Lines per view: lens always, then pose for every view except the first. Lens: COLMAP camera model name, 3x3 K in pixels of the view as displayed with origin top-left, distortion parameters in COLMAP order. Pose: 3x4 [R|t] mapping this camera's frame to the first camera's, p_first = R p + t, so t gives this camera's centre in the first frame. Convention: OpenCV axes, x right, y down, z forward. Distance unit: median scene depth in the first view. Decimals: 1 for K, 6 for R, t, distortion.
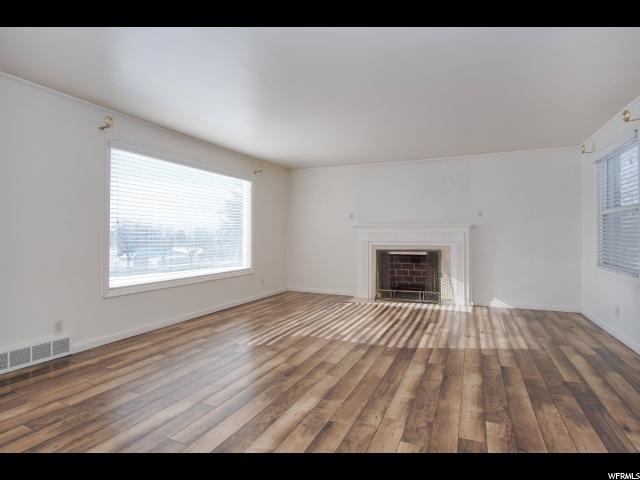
lens RADIAL K [[342.3, 0, 314.2], [0, 342.3, 239.3], [0, 0, 1]] dist [-0.033372, 0.001426]
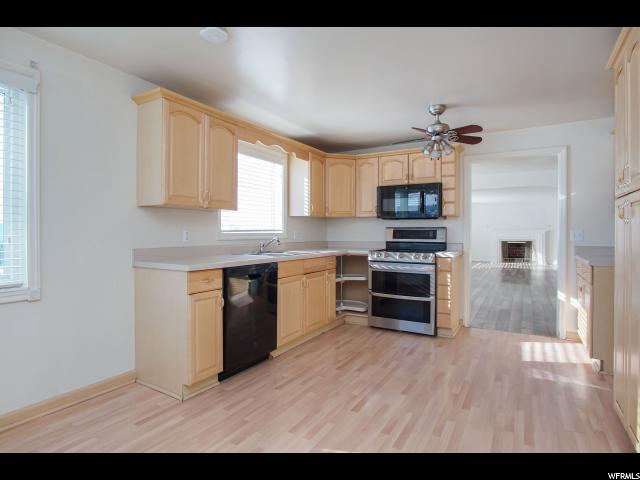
lens RADIAL K [[342.3, 0, 314.2], [0, 342.3, 239.3], [0, 0, 1]] dist [-0.033372, 0.001426]
pose [[0.991856, 0.000461, -0.127363, -1.647934], [0.000058, 0.999992, 0.004071, 0.019492], [0.127364, -0.004045, 0.991848, -3.028398]]
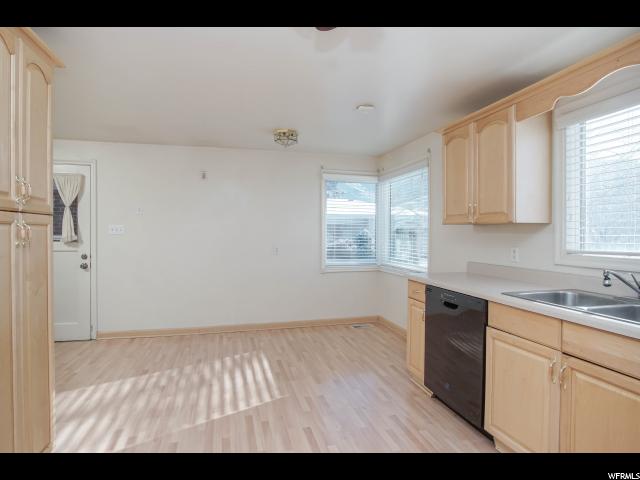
lens RADIAL K [[342.3, 0, 314.2], [0, 342.3, 239.3], [0, 0, 1]] dist [-0.033372, 0.001426]
pose [[-0.778749, -0.000292, -0.627335, -1.232132], [-0.021197, 0.999441, 0.025849, -0.031747], [0.626977, 0.033428, -0.778320, -1.796152]]
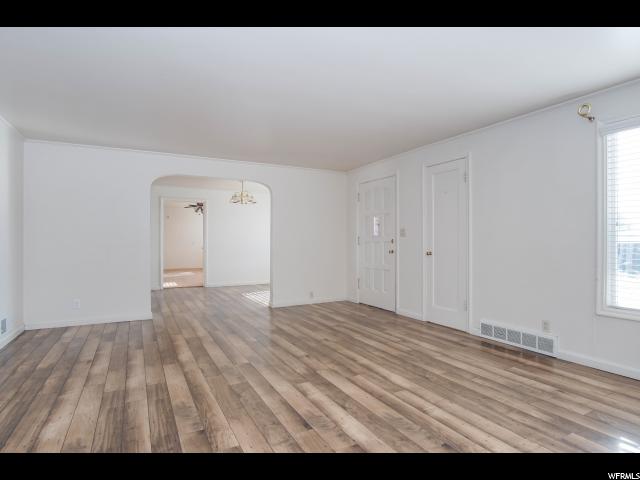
lens RADIAL K [[342.3, 0, 314.2], [0, 342.3, 239.3], [0, 0, 1]] dist [-0.033372, 0.001426]
pose [[-0.612061, -0.006510, -0.790784, 0.587544], [-0.009050, 0.999958, -0.001228, -0.009684], [0.790759, 0.006405, -0.612094, 1.144159]]
